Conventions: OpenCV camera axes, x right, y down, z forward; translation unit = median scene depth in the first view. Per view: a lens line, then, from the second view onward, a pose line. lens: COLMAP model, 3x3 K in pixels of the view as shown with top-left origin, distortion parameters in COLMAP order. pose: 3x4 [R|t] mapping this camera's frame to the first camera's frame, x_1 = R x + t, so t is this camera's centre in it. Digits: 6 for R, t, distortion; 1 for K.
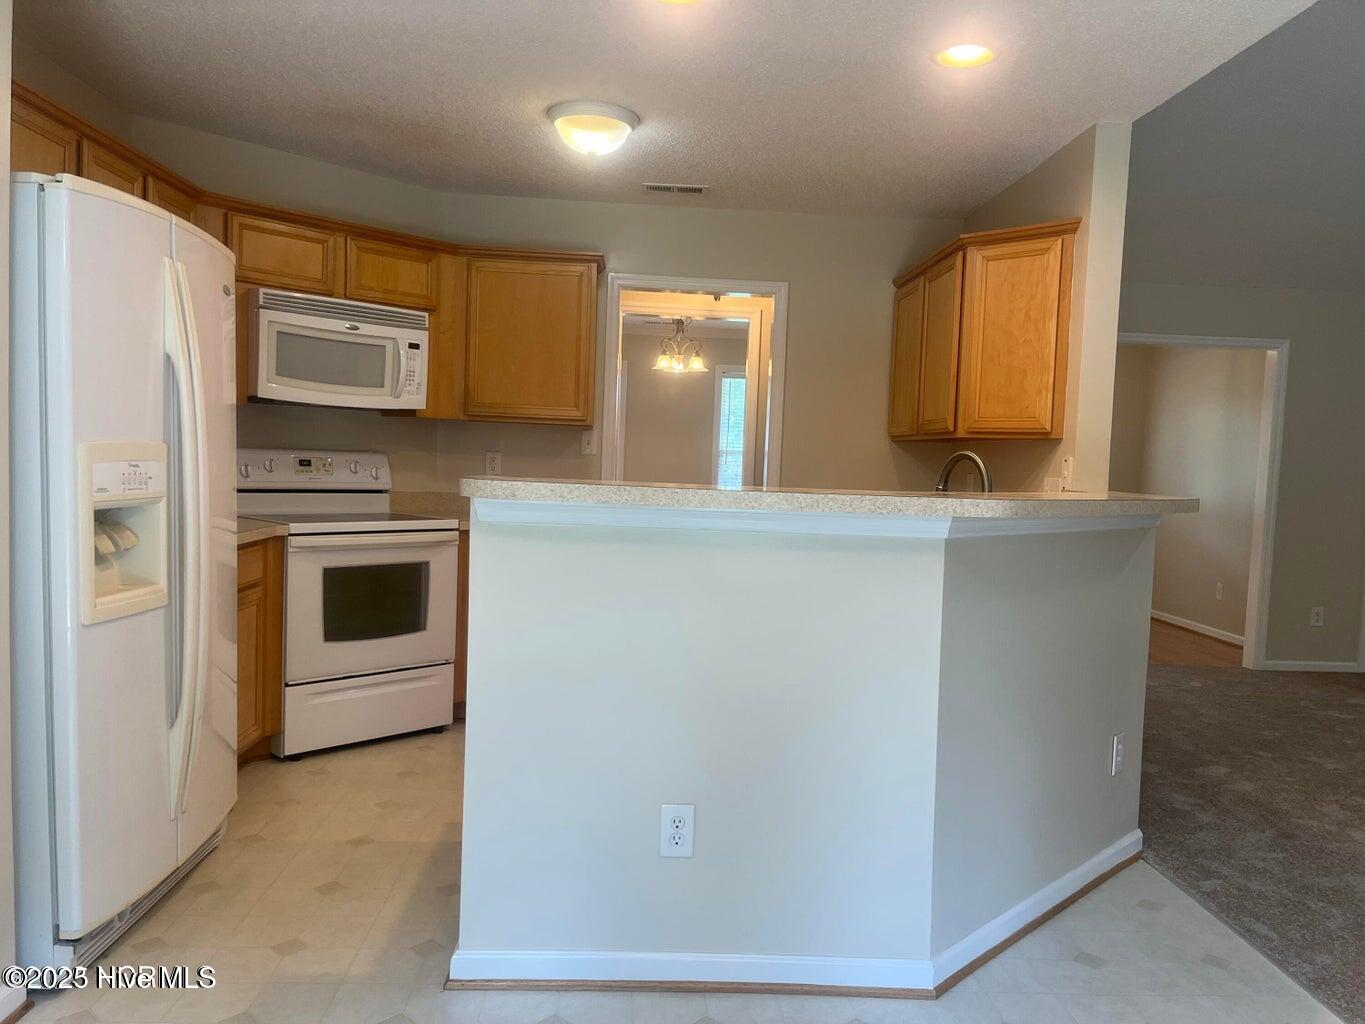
lens RADIAL K [[1039.1, 0, 681.3], [0, 1039.1, 516.0], [0, 0, 1]] dist [0.034433, -0.005694]
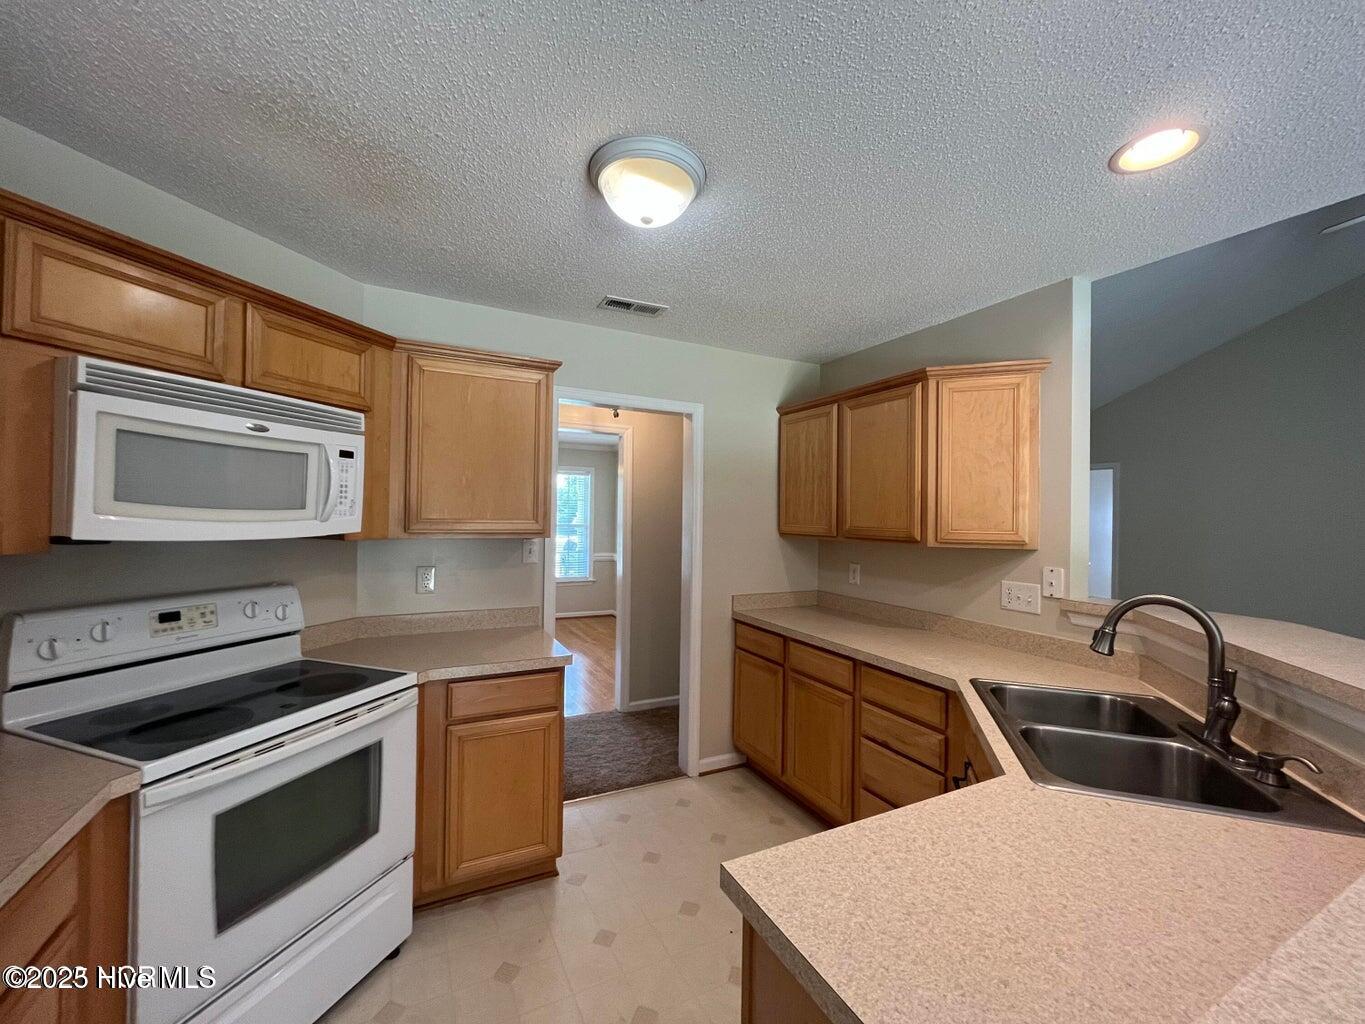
lens RADIAL K [[552.5, 0, 677.1], [0, 552.5, 511.6], [0, 0, 1]] dist [0.002546, -0.000519]
pose [[0.915269, -0.020661, 0.402313, -0.199340], [0.042351, 0.998085, -0.045094, -0.091571], [-0.400611, 0.058311, 0.914391, 0.526899]]
